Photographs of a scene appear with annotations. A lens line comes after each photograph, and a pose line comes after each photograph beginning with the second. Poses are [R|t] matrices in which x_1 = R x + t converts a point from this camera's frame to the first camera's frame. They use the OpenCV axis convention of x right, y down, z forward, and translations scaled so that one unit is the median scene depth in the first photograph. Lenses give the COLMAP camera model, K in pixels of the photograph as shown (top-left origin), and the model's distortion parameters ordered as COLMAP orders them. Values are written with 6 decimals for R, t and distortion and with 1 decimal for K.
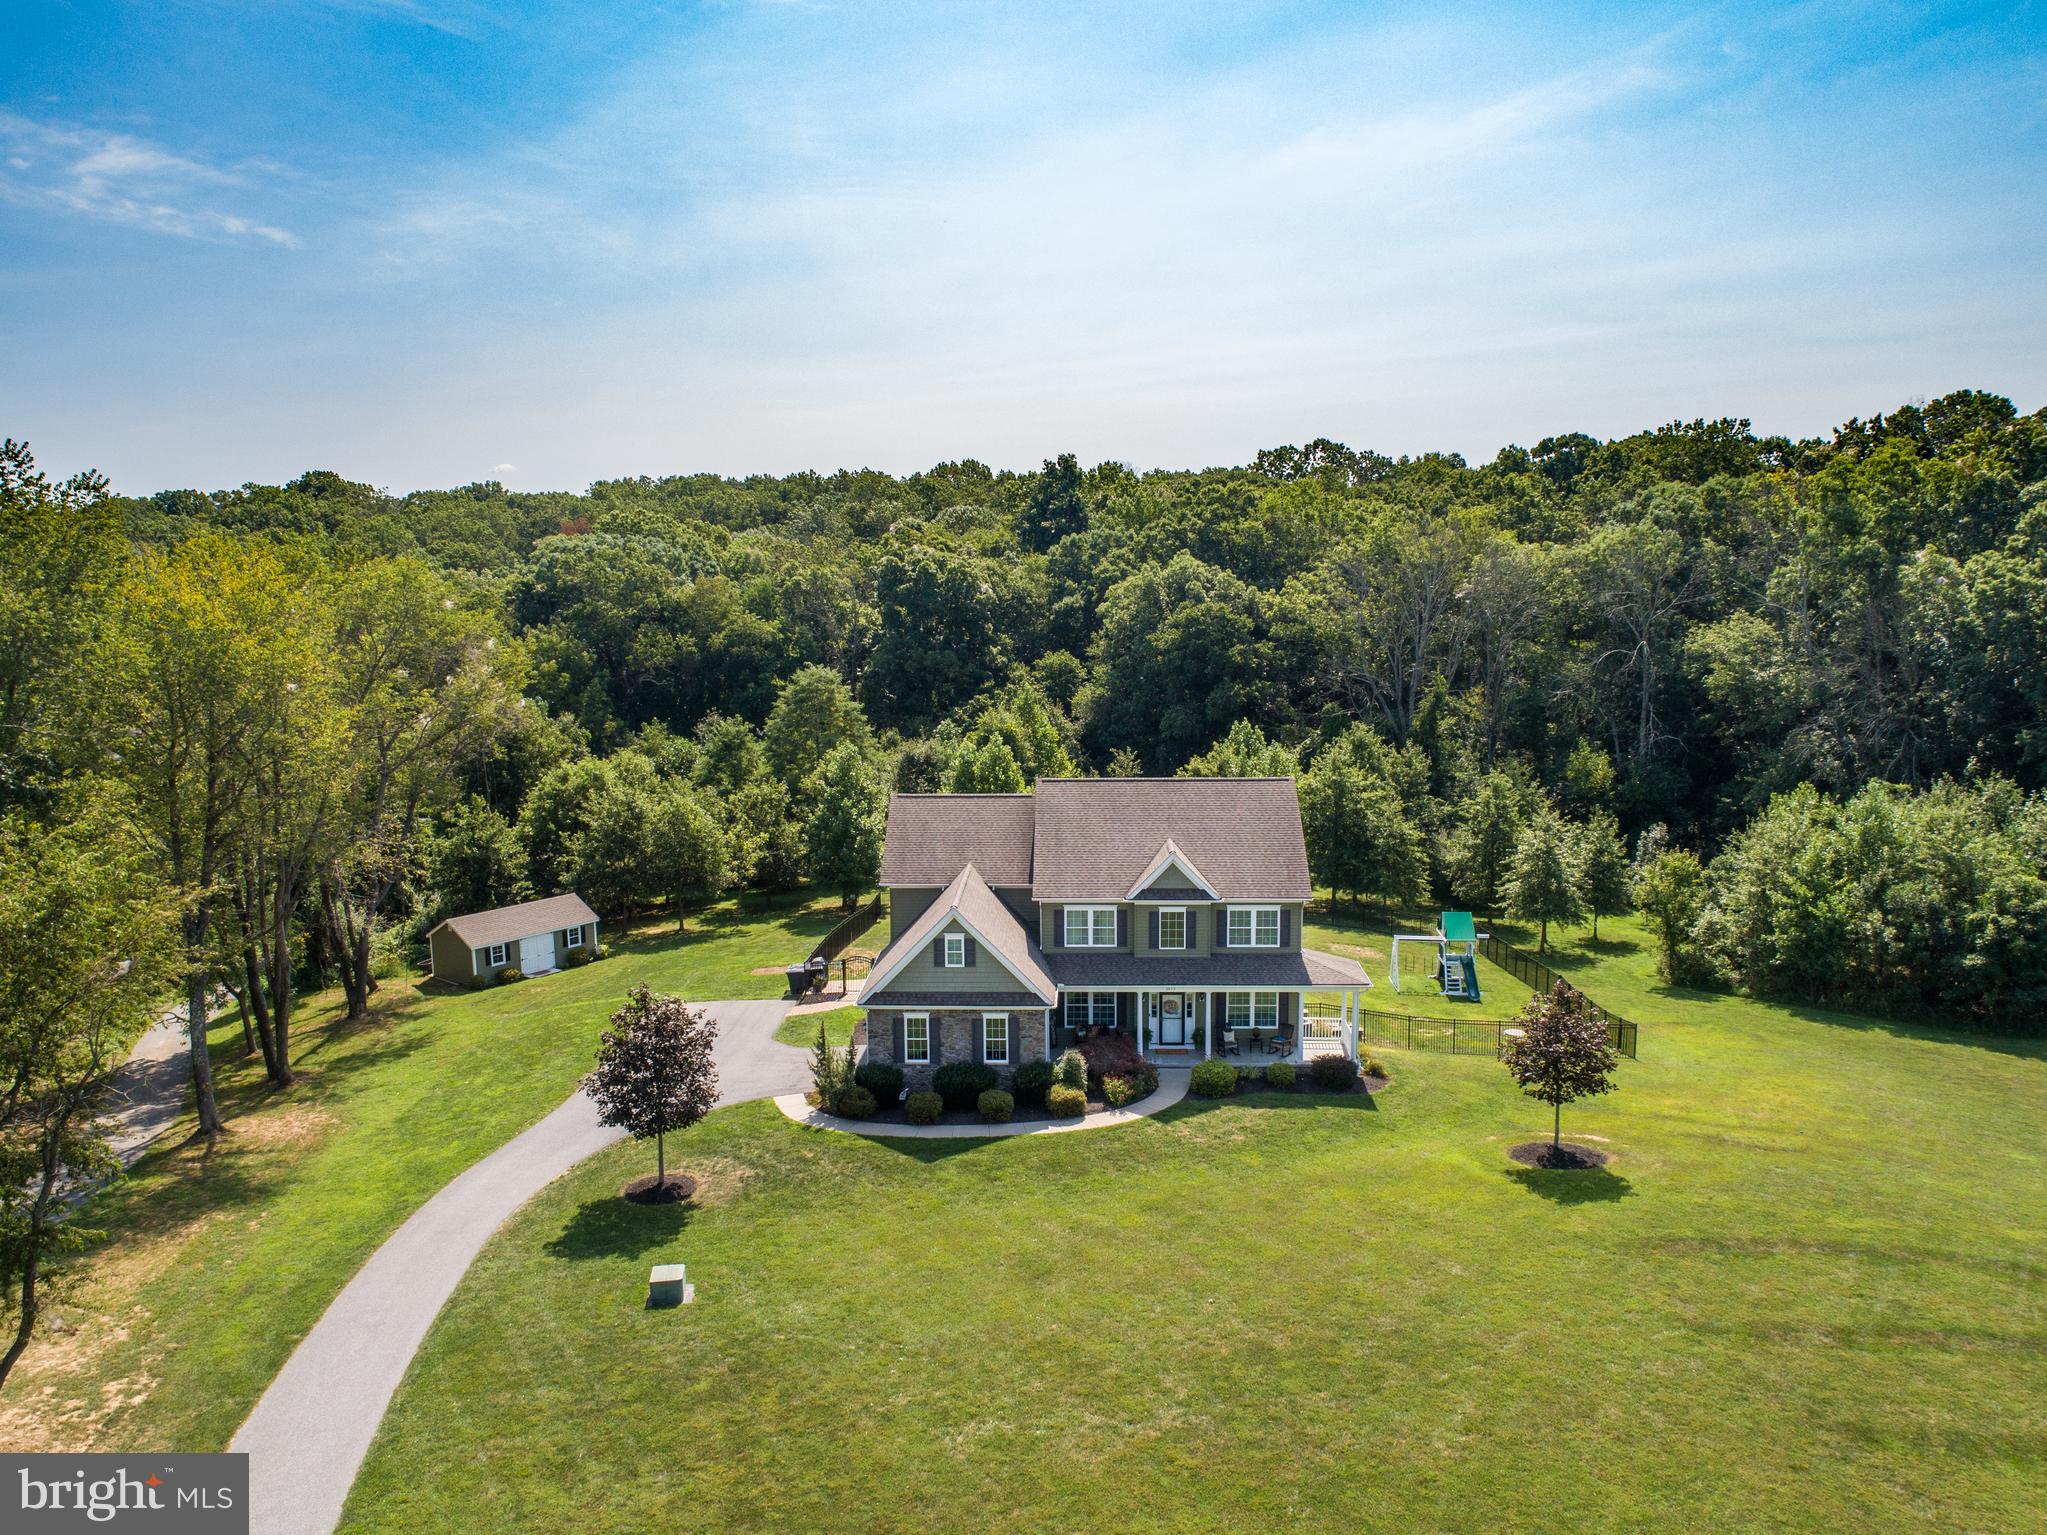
lens RADIAL K [[1560.1, 0, 1023.5], [0, 1560.1, 767.5], [0, 0, 1]] dist [-0.024329, 0.011009]
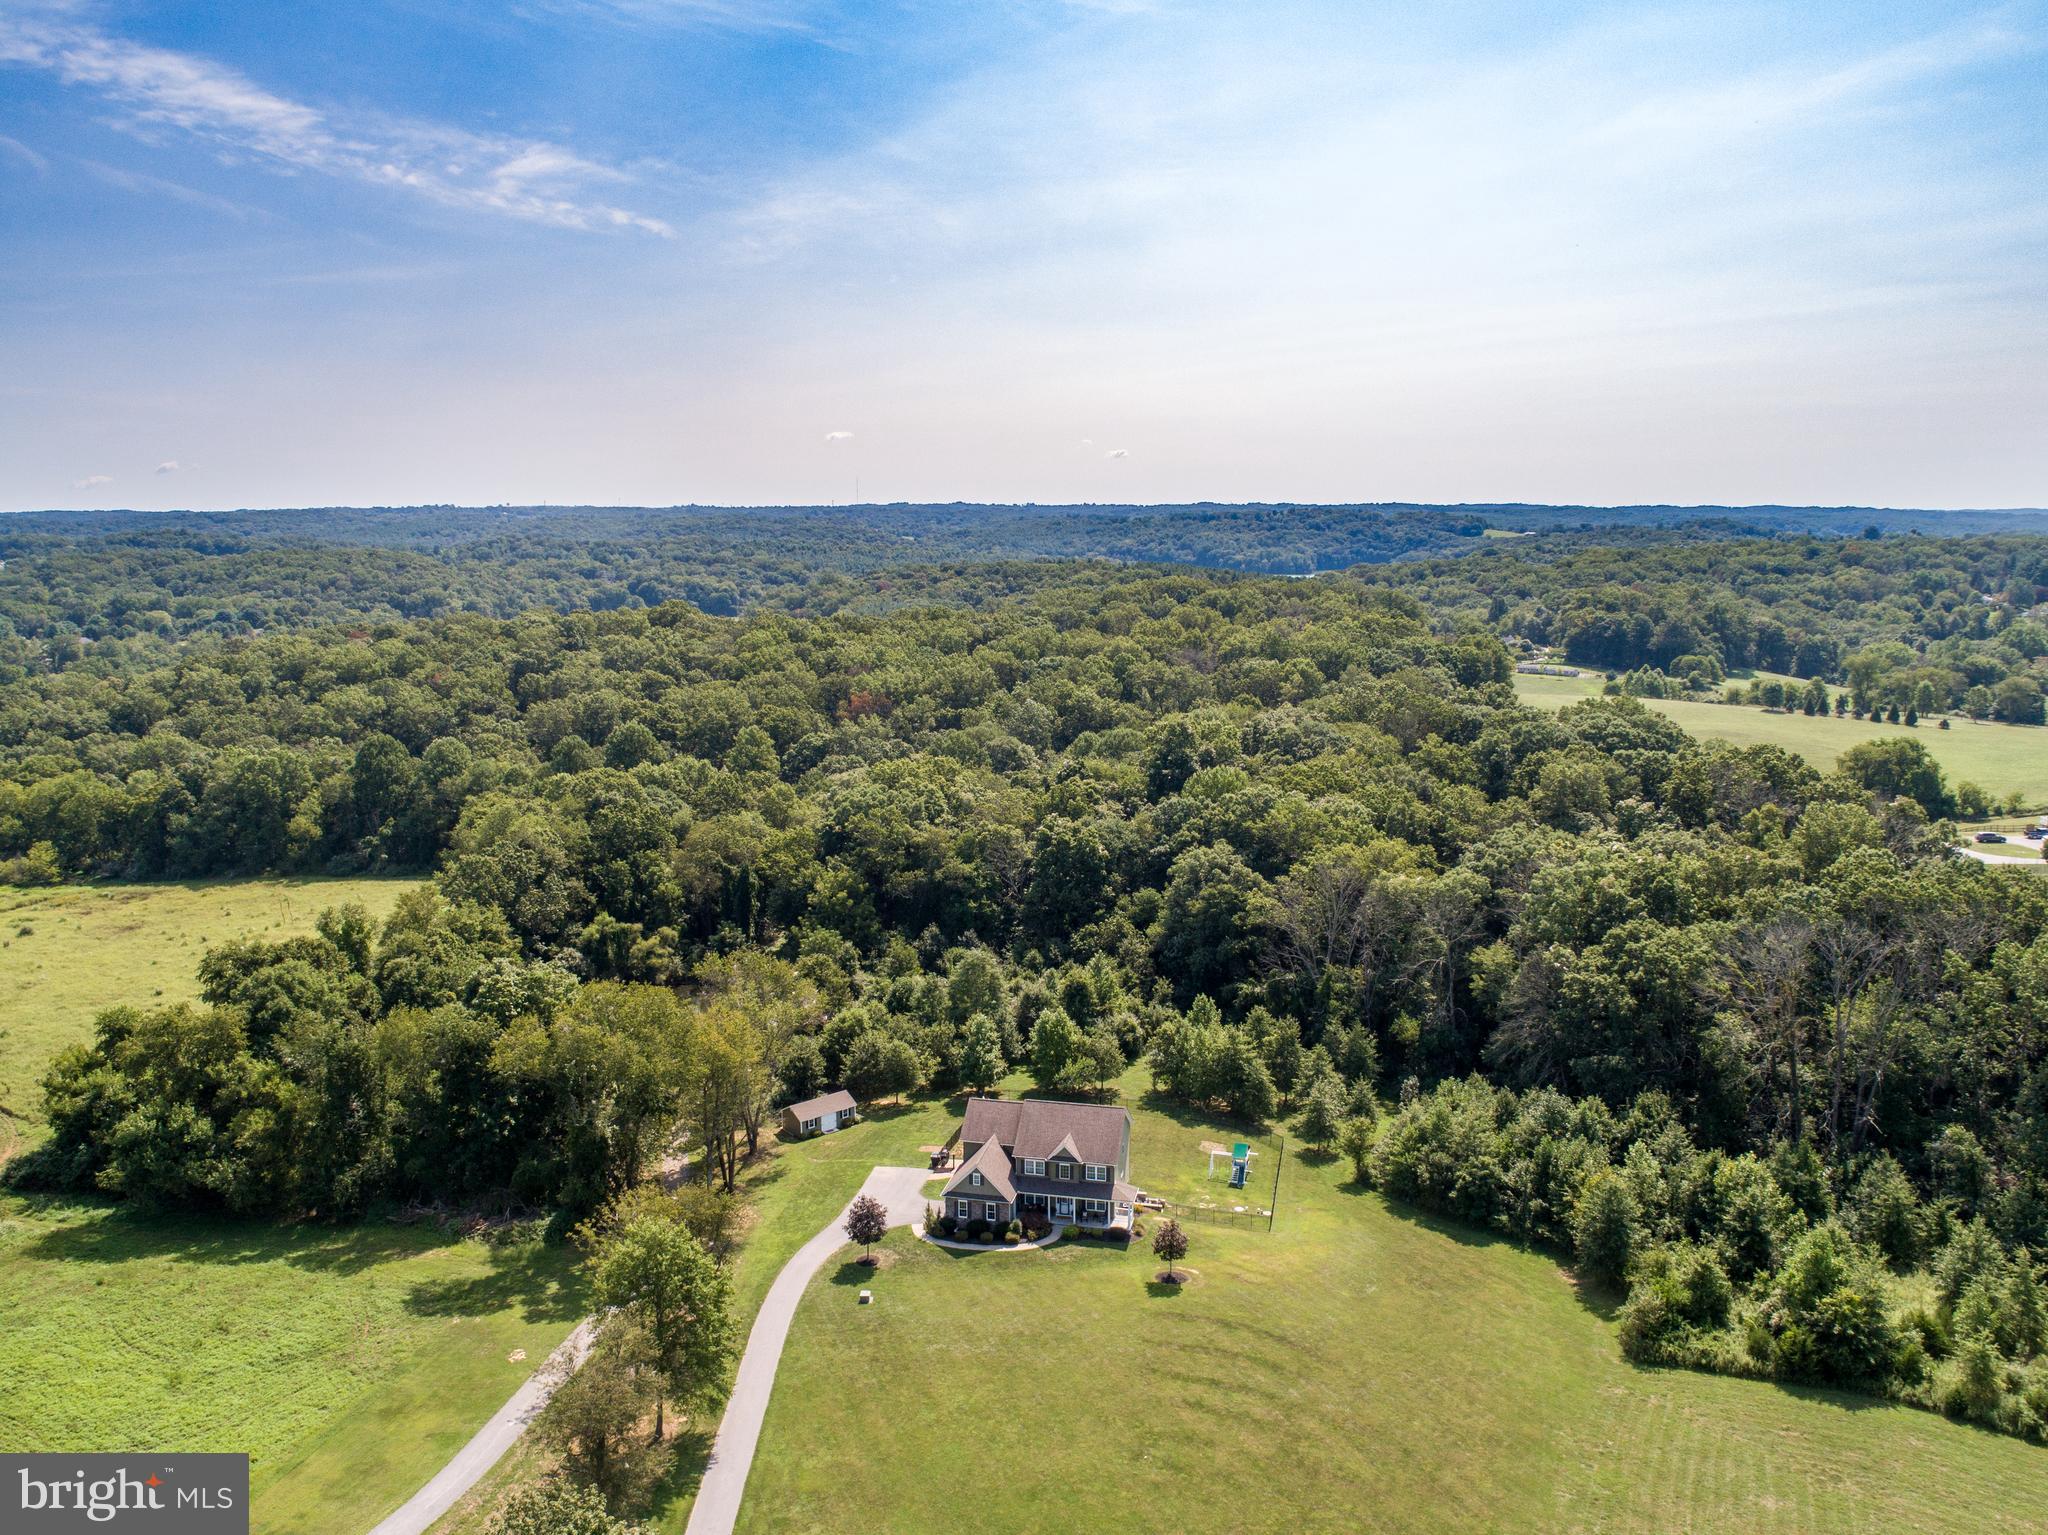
lens RADIAL K [[1542.6, 0, 1024.6], [0, 1542.6, 769.4], [0, 0, 1]] dist [-0.025453, 0.012622]
pose [[0.983889, 0.037095, -0.174890, 0.452513], [-0.032638, 0.999067, 0.028292, -0.635260], [0.175777, -0.022128, 0.984181, -1.522397]]
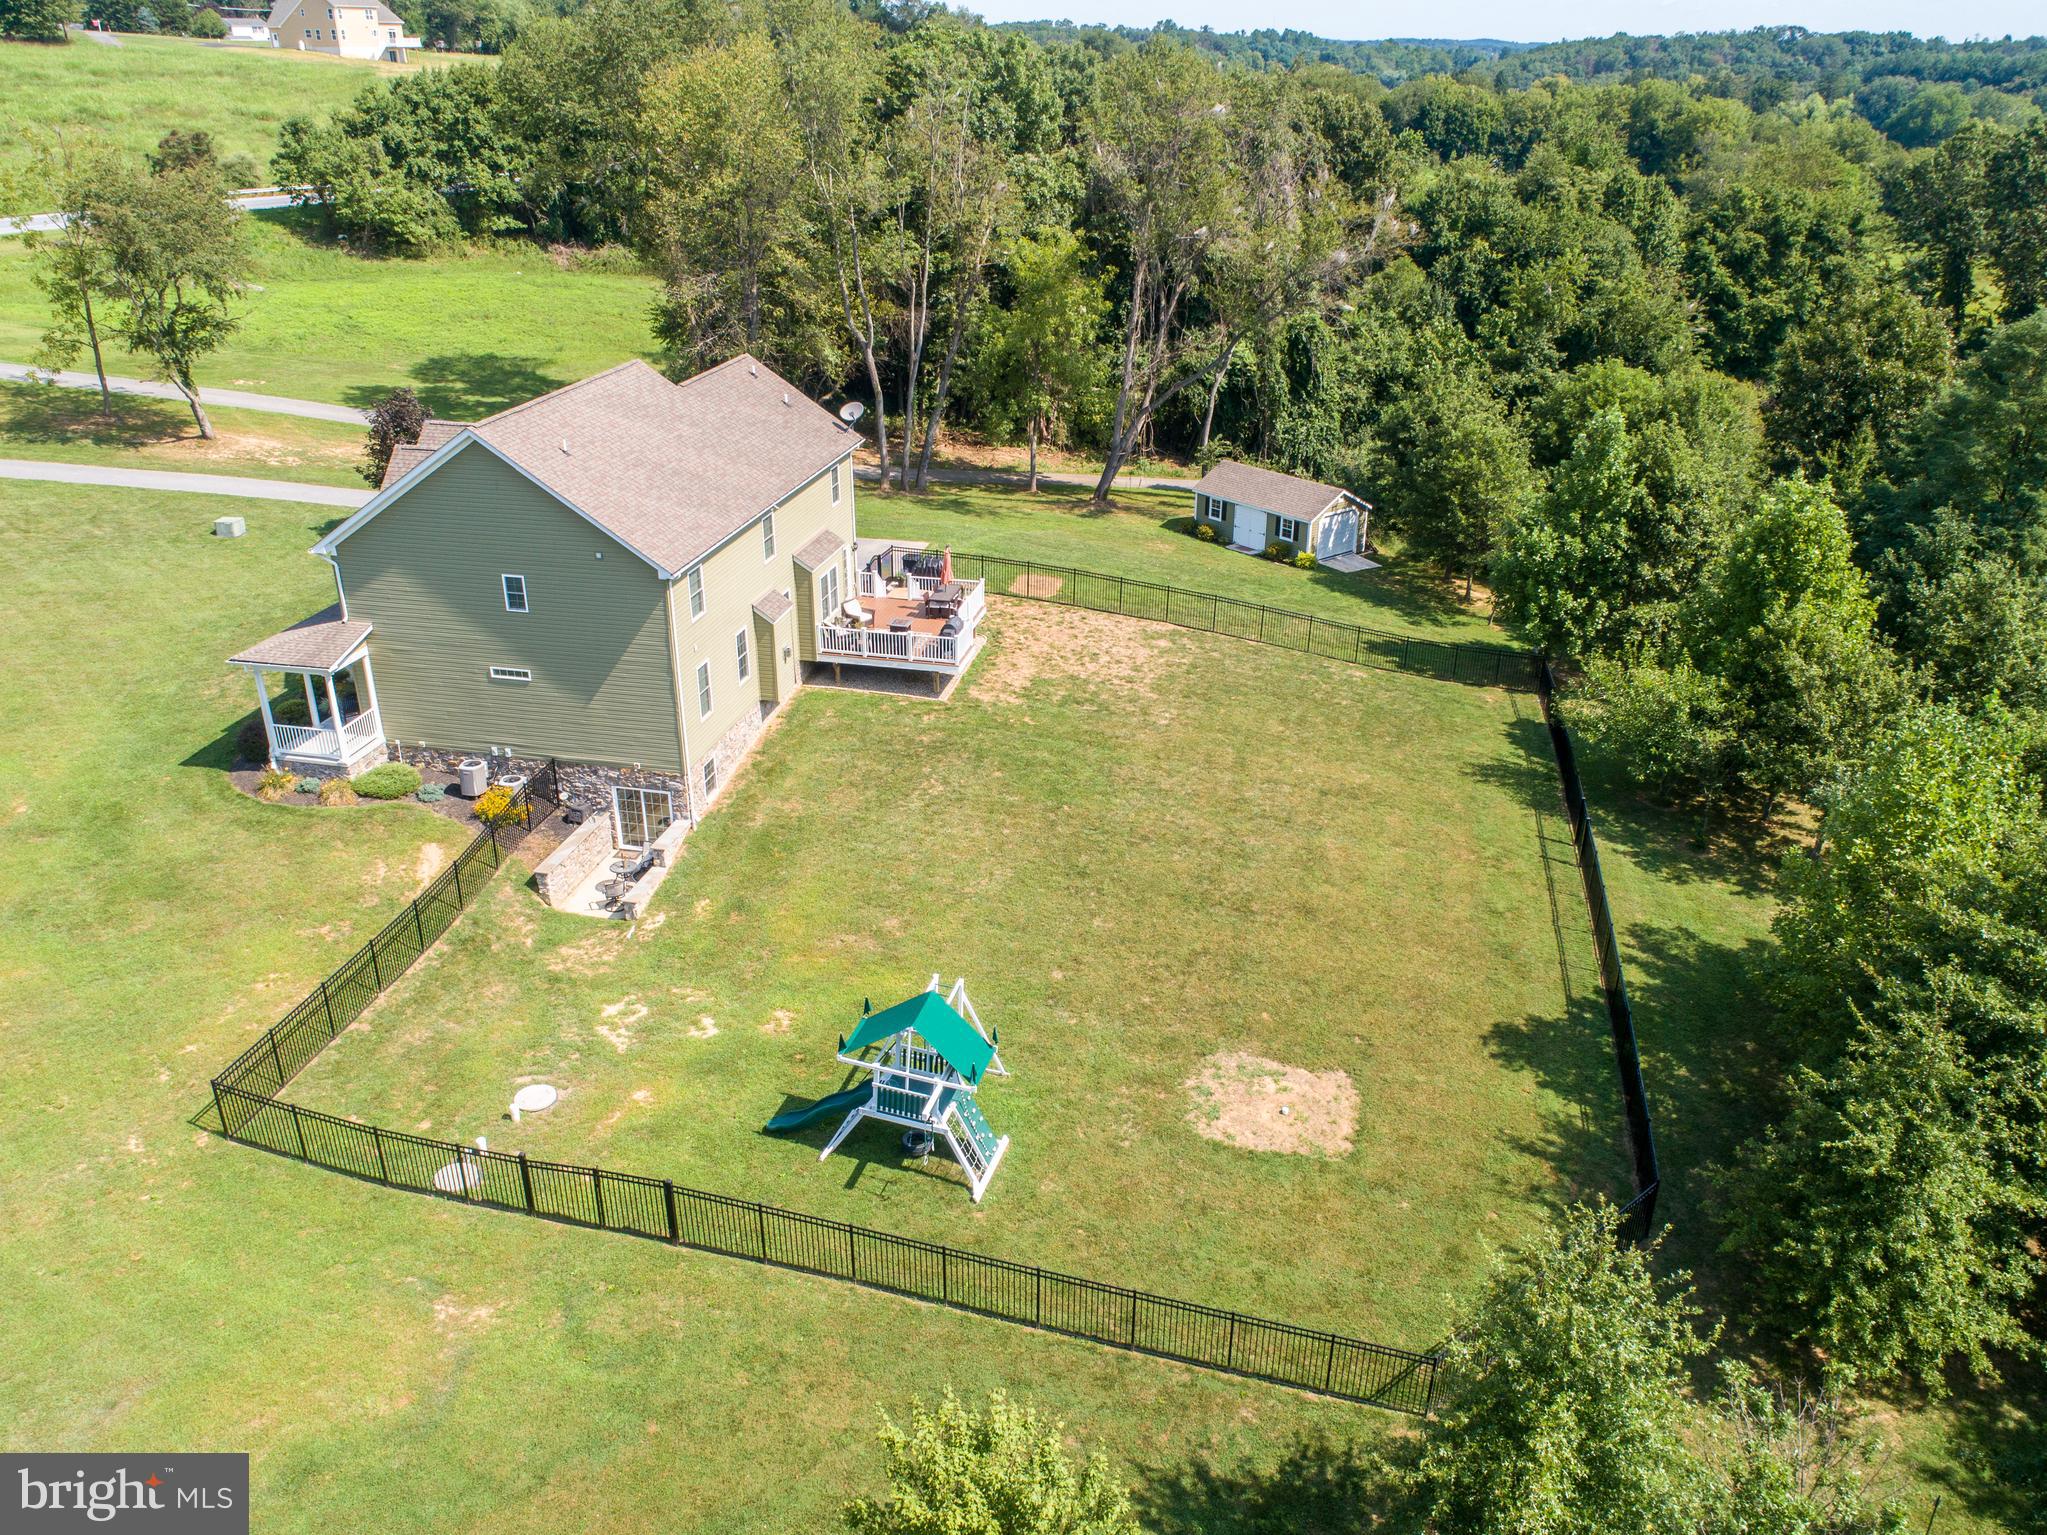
lens RADIAL K [[1550.4, 0, 1023.5], [0, 1550.4, 767.5], [0, 0, 1]] dist [-0.023795, 0.012250]
pose [[-0.181340, 0.421744, -0.888396, 0.824644], [-0.142289, 0.882616, 0.448044, -0.205486], [0.973072, 0.207658, -0.100044, 1.419951]]
